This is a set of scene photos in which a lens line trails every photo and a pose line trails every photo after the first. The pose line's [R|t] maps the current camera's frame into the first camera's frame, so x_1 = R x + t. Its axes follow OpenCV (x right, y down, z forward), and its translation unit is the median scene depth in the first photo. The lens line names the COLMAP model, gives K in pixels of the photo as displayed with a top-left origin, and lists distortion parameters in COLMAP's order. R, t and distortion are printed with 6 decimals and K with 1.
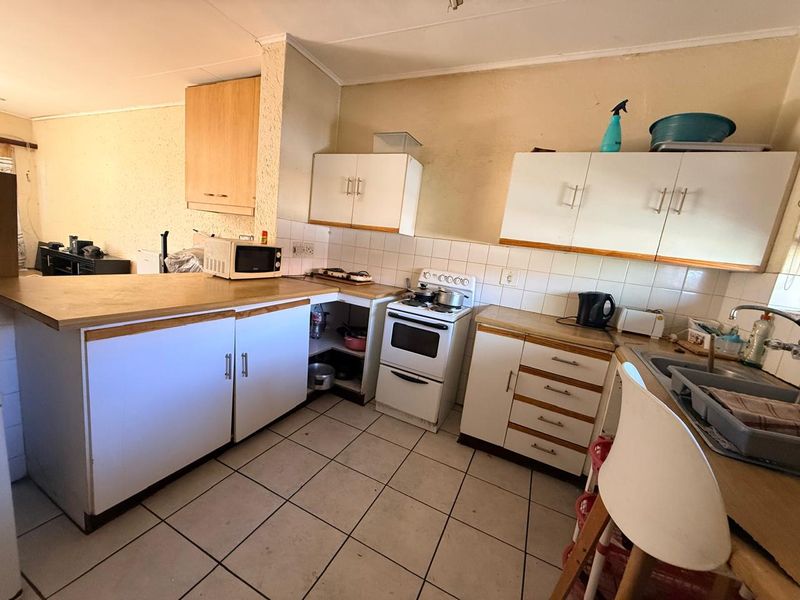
lens RADIAL K [[318.0, 0, 397.4], [0, 318.0, 300.5], [0, 0, 1]] dist [0.000828, 0.000124]
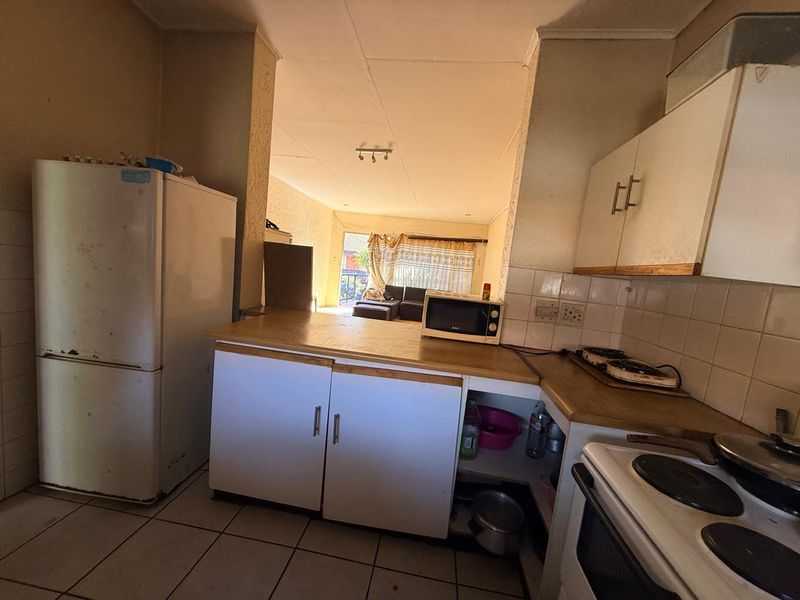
lens RADIAL K [[318.0, 0, 399.8], [0, 318.0, 301.6], [0, 0, 1]] dist [0.000828, 0.000124]
pose [[0.317651, 0.012188, -0.948129, 0.273603], [-0.229148, 0.971266, -0.064286, -0.080729], [0.920103, 0.237683, 0.311316, 0.607051]]
